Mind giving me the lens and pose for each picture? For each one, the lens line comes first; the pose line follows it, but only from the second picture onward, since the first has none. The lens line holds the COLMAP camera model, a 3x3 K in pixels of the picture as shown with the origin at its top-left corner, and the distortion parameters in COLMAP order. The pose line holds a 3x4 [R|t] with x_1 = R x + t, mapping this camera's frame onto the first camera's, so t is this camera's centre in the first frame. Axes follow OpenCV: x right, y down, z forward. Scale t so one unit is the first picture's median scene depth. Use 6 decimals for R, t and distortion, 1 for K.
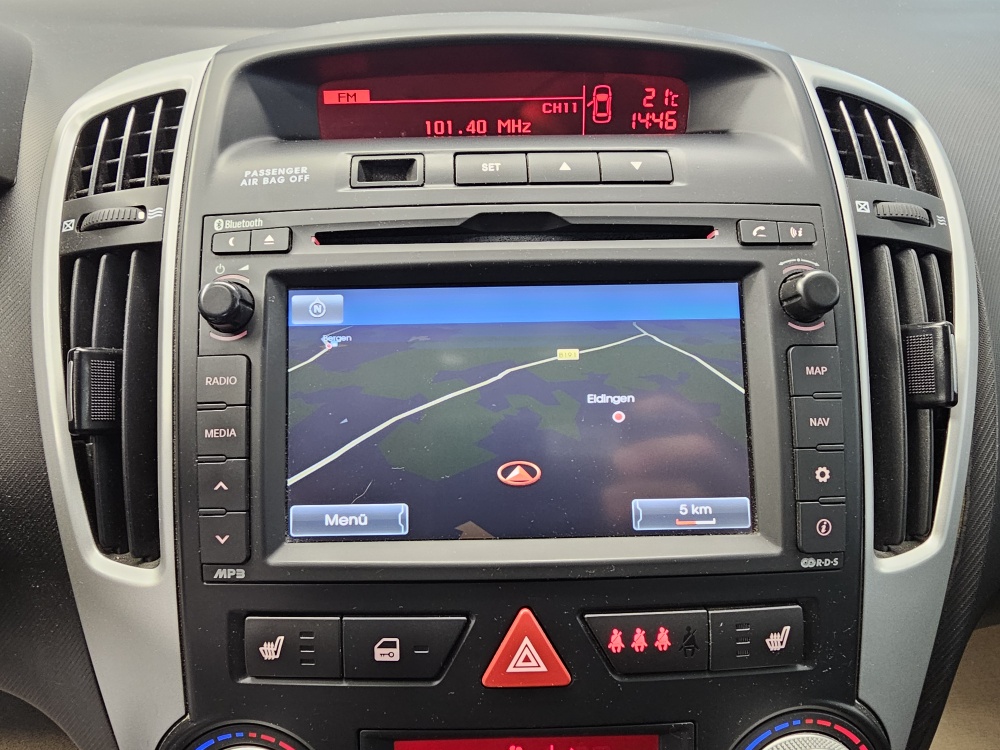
lens RADIAL K [[680.4, 0, 466.2], [0, 680.4, 373.9], [0, 0, 1]] dist [0.011583, -0.010475]
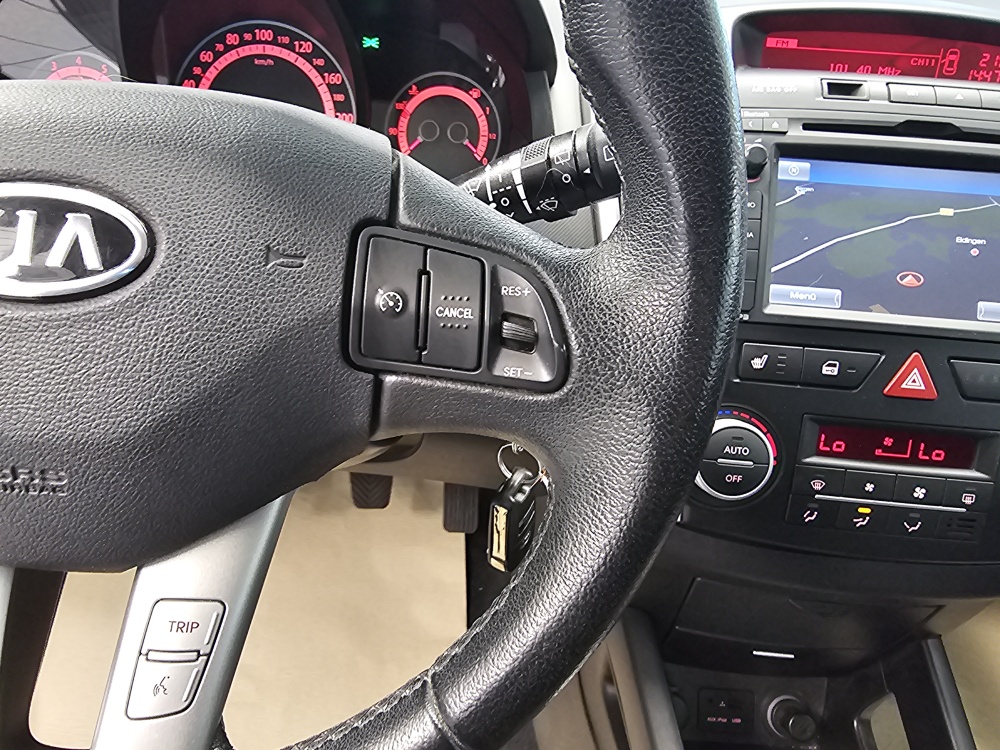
lens RADIAL K [[680.4, 0, 446.9], [0, 680.4, 376.8], [0, 0, 1]] dist [0.011583, -0.010475]
pose [[0.992741, 0.107088, -0.054749, -0.930810], [-0.104372, 0.993266, 0.050281, 0.416786], [0.059765, -0.044202, 0.997233, -0.744945]]
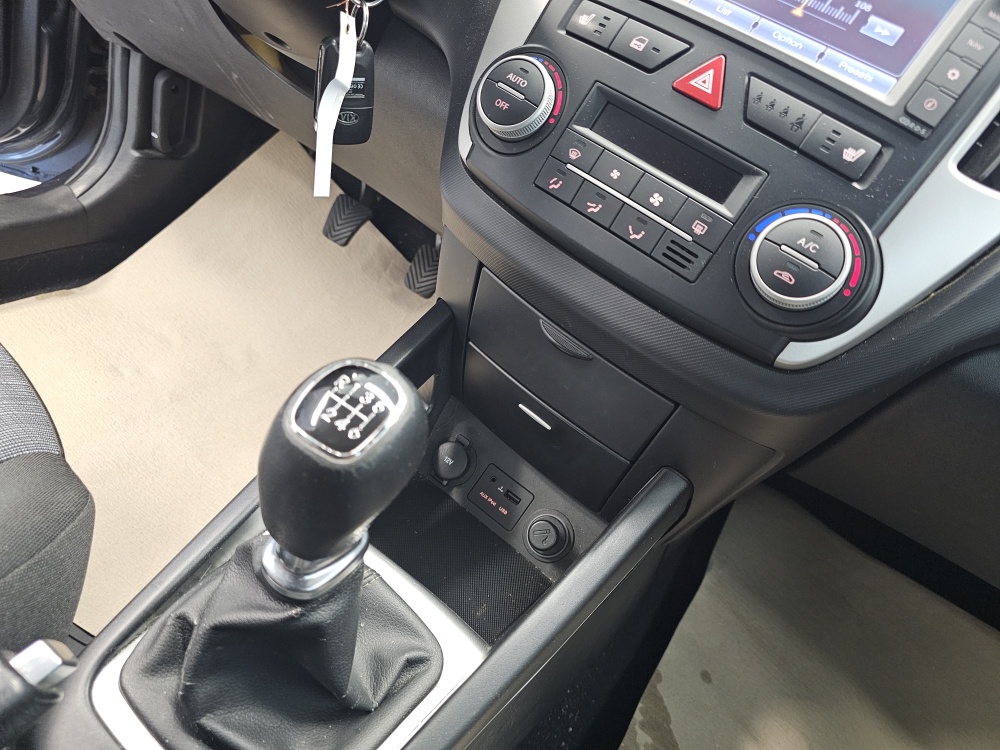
lens RADIAL K [[685.5, 0, 515.2], [0, 685.5, 375.7], [0, 0, 1]] dist [0.028231, -0.050200]
pose [[0.734436, 0.582870, -0.347658, 0.690808], [-0.586623, 0.802802, 0.106690, 1.004638], [0.341287, 0.125587, 0.931531, -0.557224]]
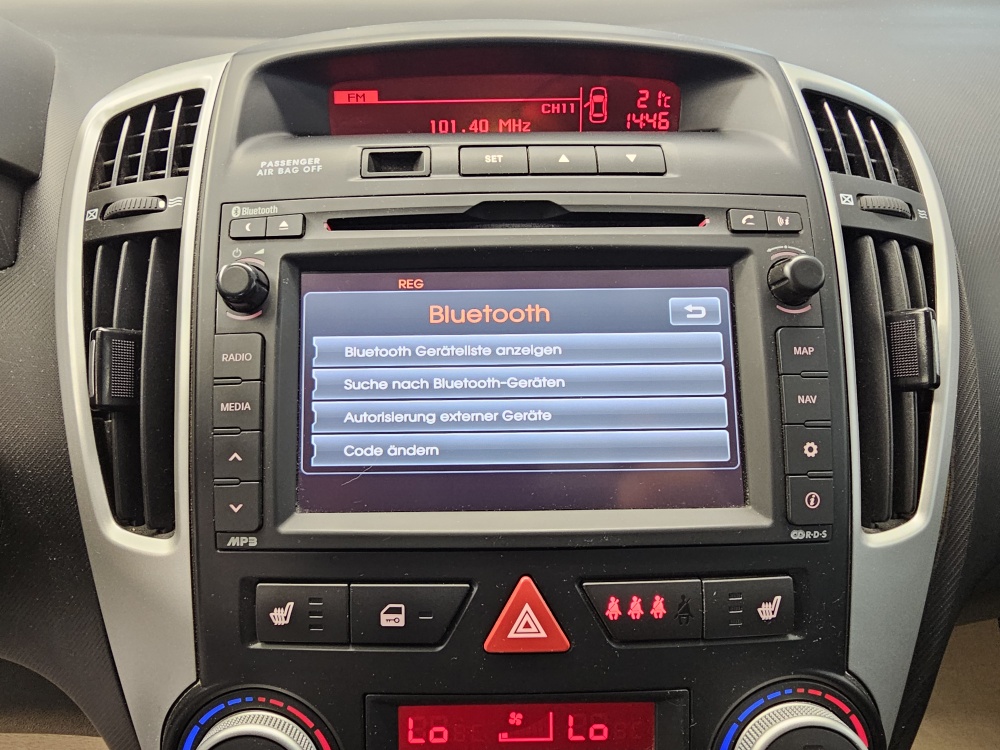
lens RADIAL K [[680.4, 0, 458.0], [0, 680.4, 369.4], [0, 0, 1]] dist [0.011583, -0.010475]
pose [[0.999980, 0.005248, -0.003655, -0.013873], [-0.005368, 0.999425, -0.033465, 0.060161], [0.003477, 0.033484, 0.999433, -0.048229]]
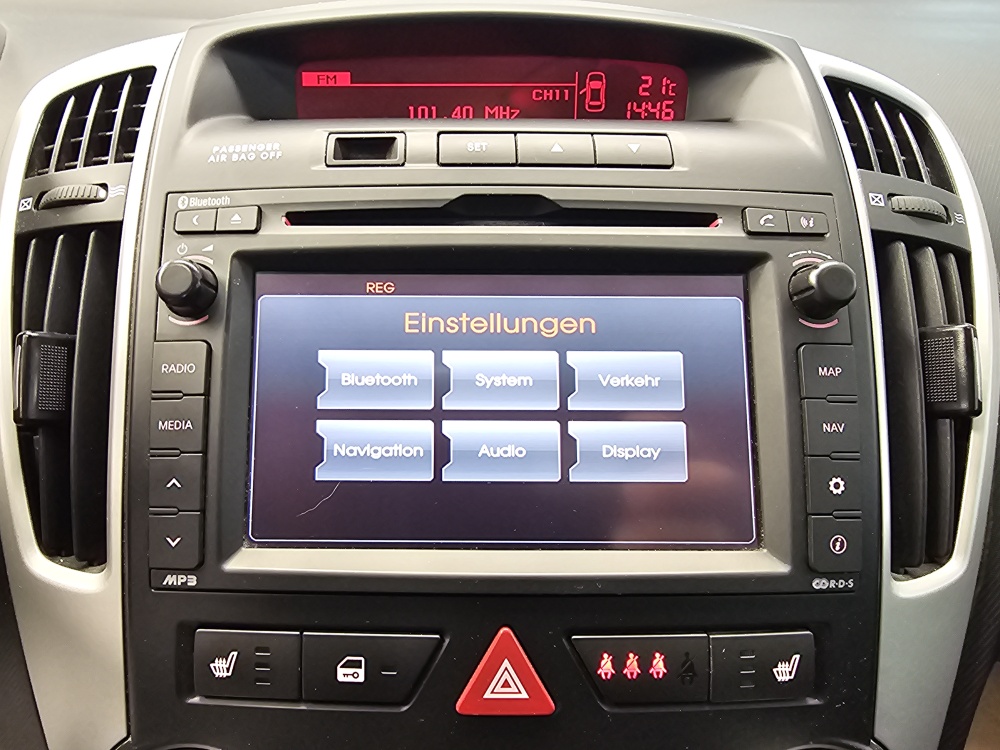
lens RADIAL K [[680.4, 0, 440.5], [0, 680.4, 374.7], [0, 0, 1]] dist [0.011583, -0.010475]
pose [[0.999728, 0.021764, -0.008433, 0.001201], [-0.022038, 0.999182, -0.033912, 0.040885], [0.007689, 0.034088, 0.999389, 0.082481]]
